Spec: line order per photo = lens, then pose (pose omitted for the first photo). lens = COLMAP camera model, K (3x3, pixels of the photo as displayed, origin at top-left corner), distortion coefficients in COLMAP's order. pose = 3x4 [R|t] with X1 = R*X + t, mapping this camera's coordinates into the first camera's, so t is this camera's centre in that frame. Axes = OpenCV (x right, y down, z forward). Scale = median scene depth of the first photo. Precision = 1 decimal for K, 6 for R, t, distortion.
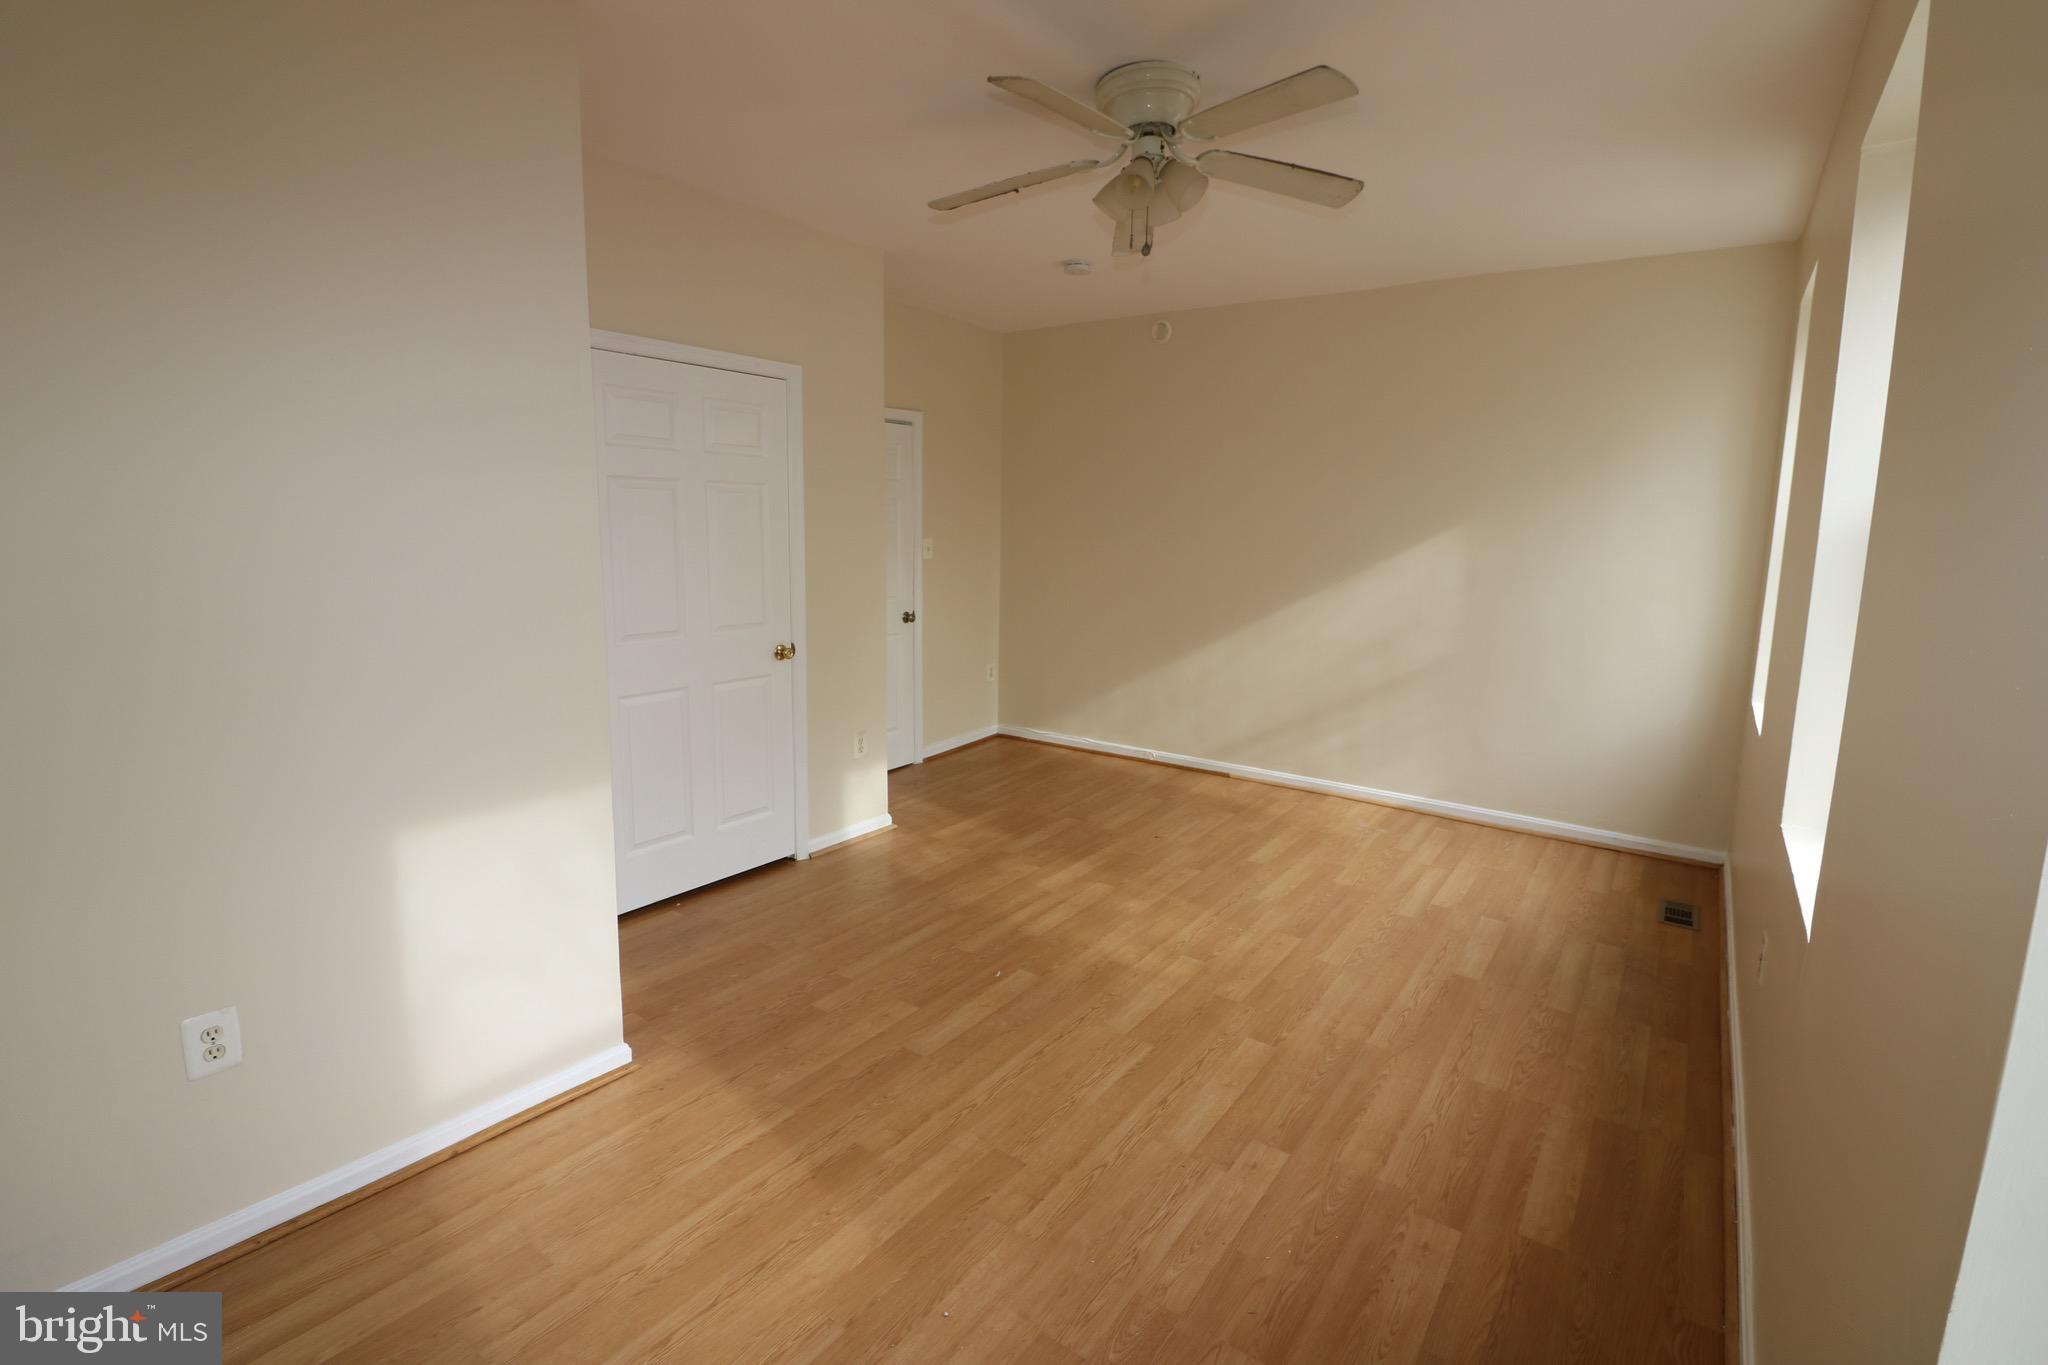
lens RADIAL K [[945.1, 0, 1030.6], [0, 945.1, 681.0], [0, 0, 1]] dist [-0.010221, -0.006557]
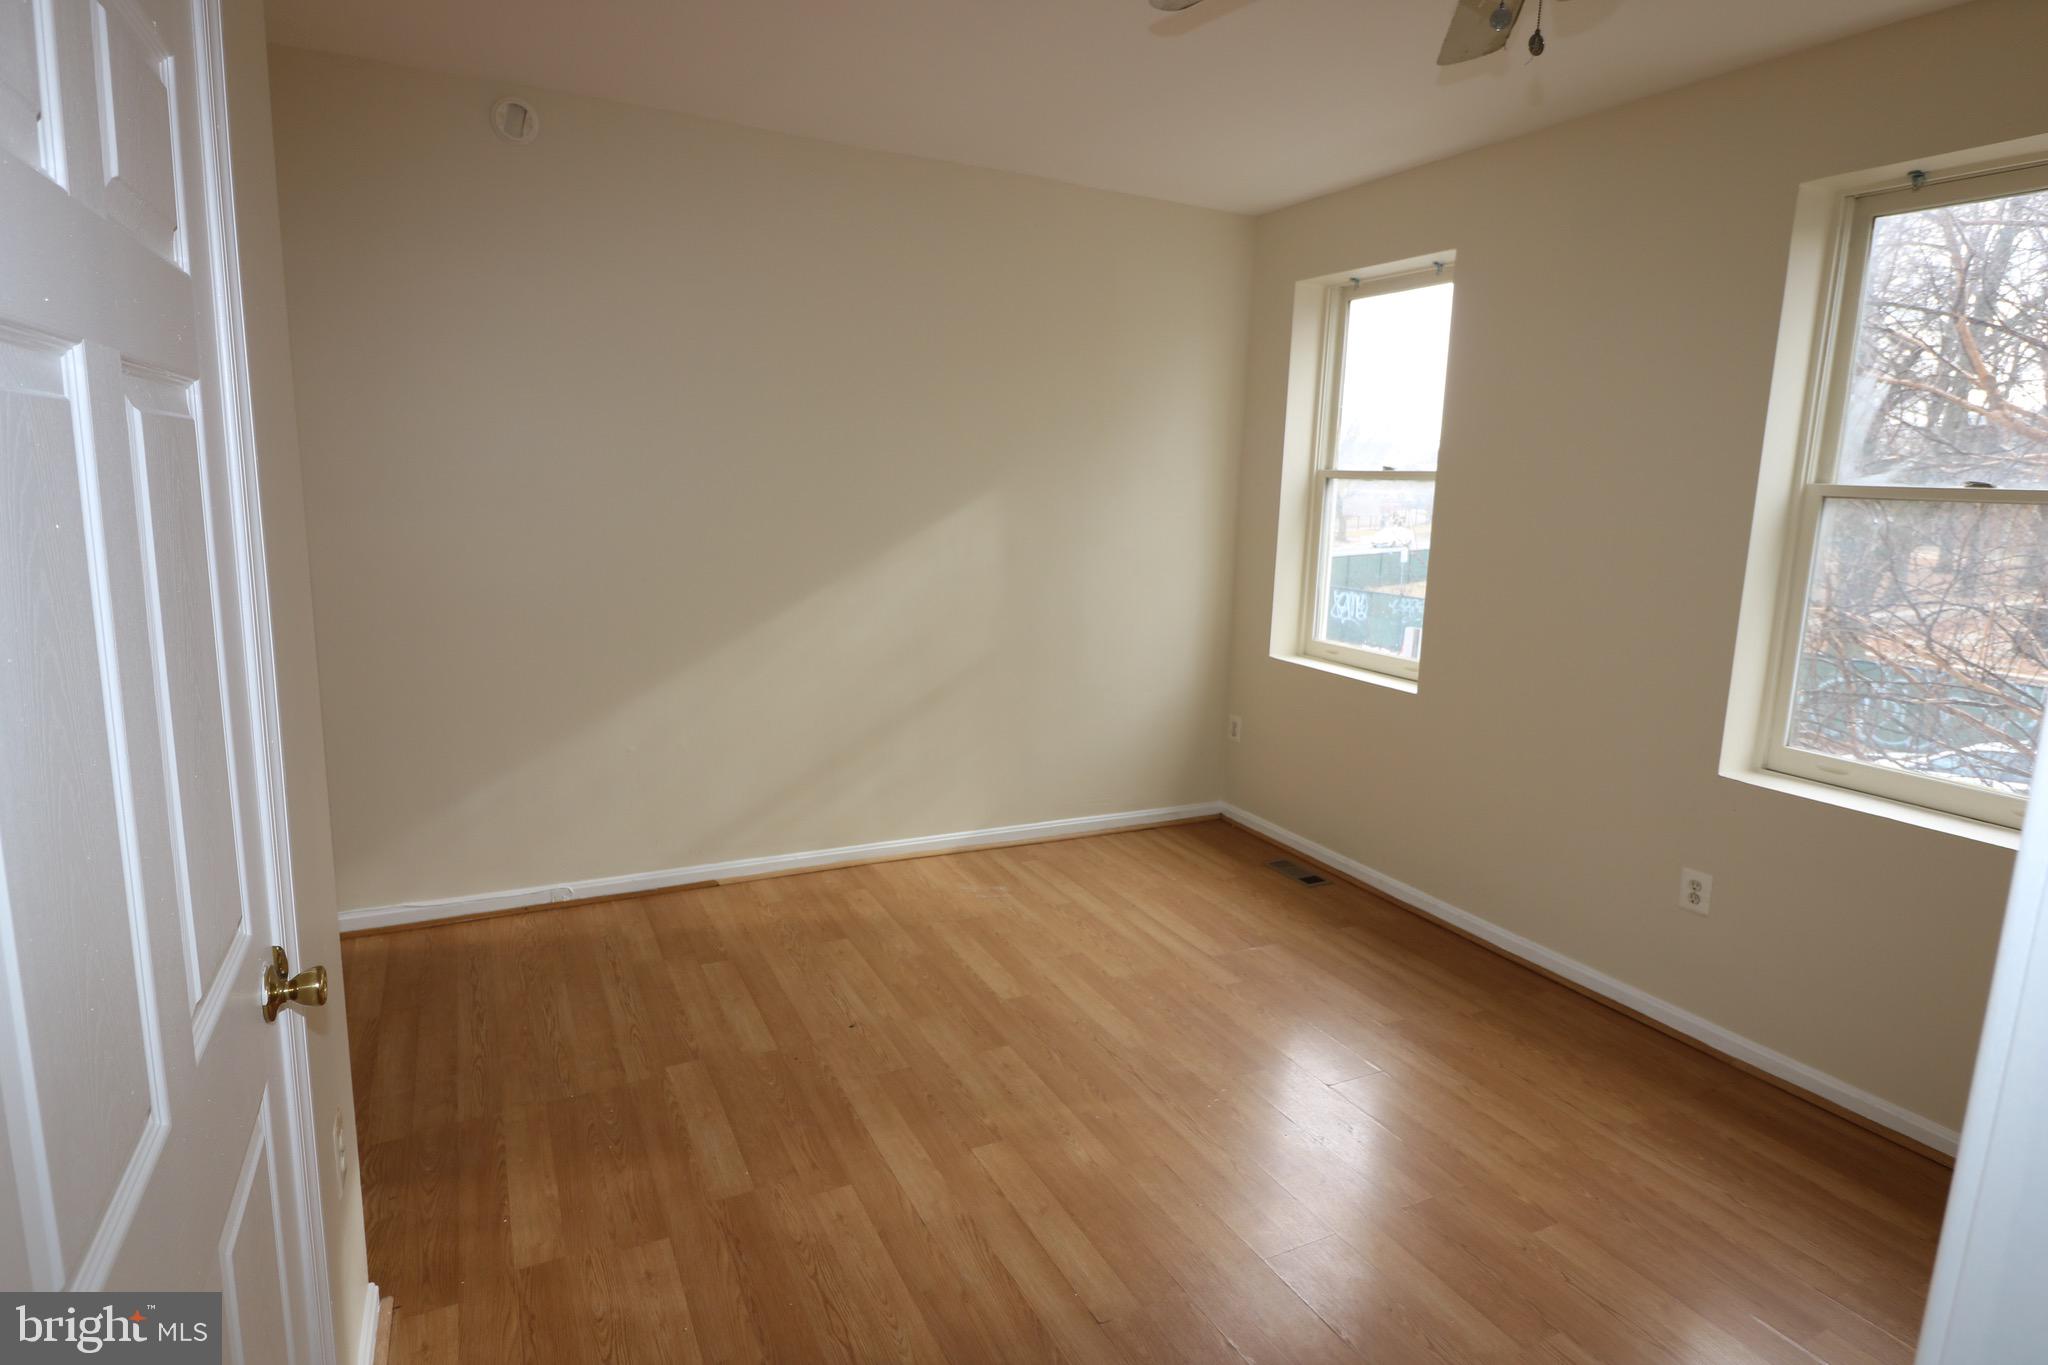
lens RADIAL K [[1075.9, 0, 1020.3], [0, 1075.9, 683.5], [0, 0, 1]] dist [-0.007297, -0.002177]
pose [[0.465851, -0.166864, 0.868987, -0.416565], [0.125627, 0.984583, 0.121714, -0.130316], [-0.875900, 0.052467, 0.479632, 0.649430]]
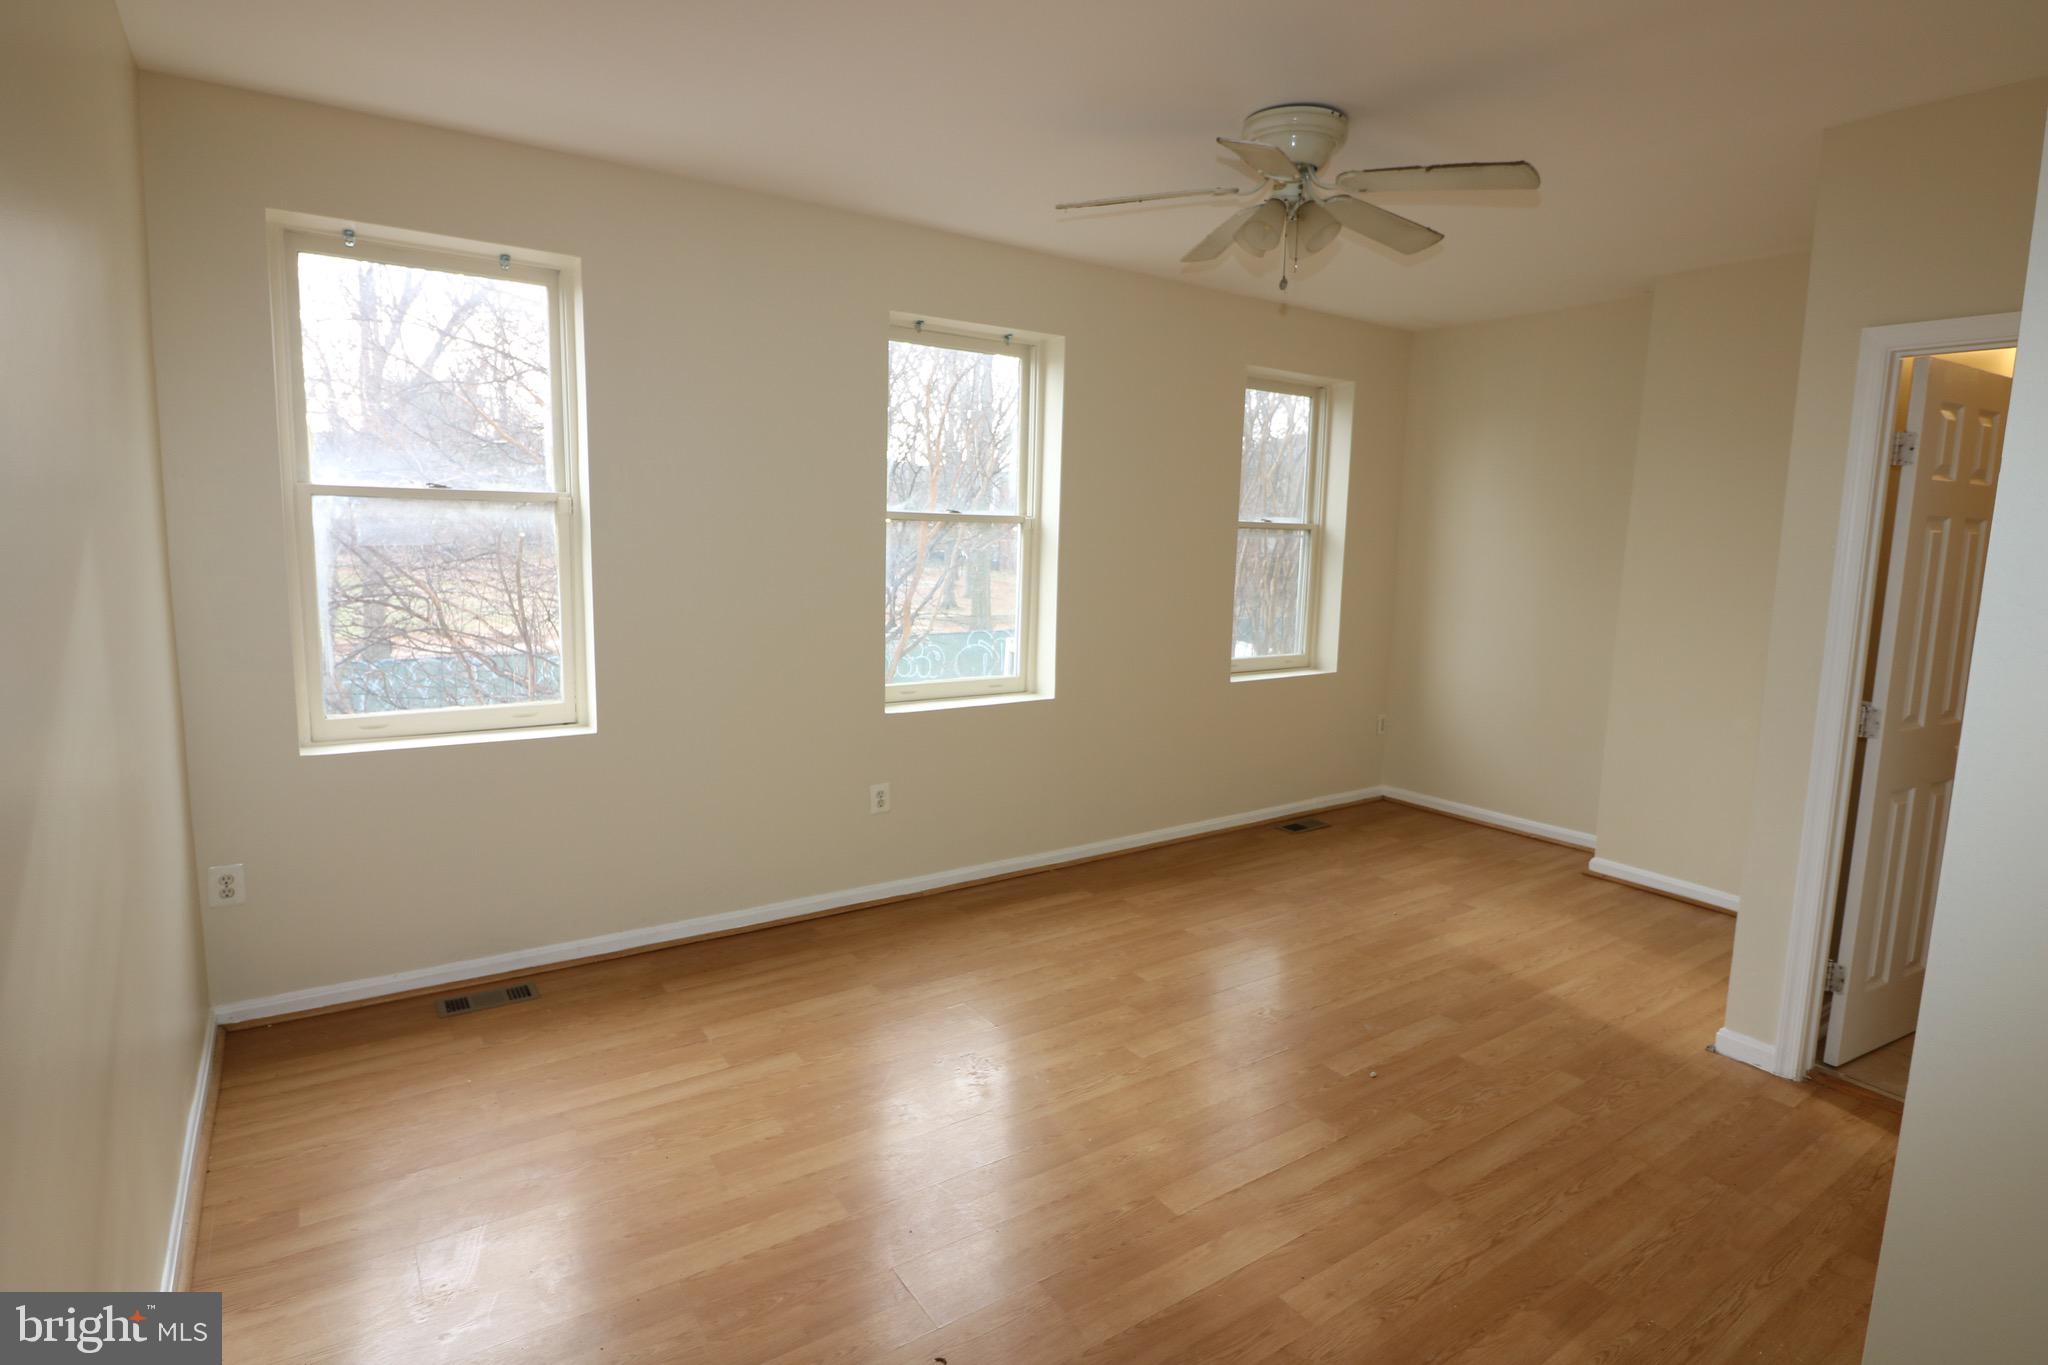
lens RADIAL K [[1021.8, 0, 1019.4], [0, 1021.8, 674.3], [0, 0, 1]] dist [-0.006137, -0.001350]
pose [[-0.934140, -0.088130, 0.345854, -0.017964], [0.021079, 0.953720, 0.299958, -0.258694], [-0.356283, 0.287493, -0.889050, 1.450118]]
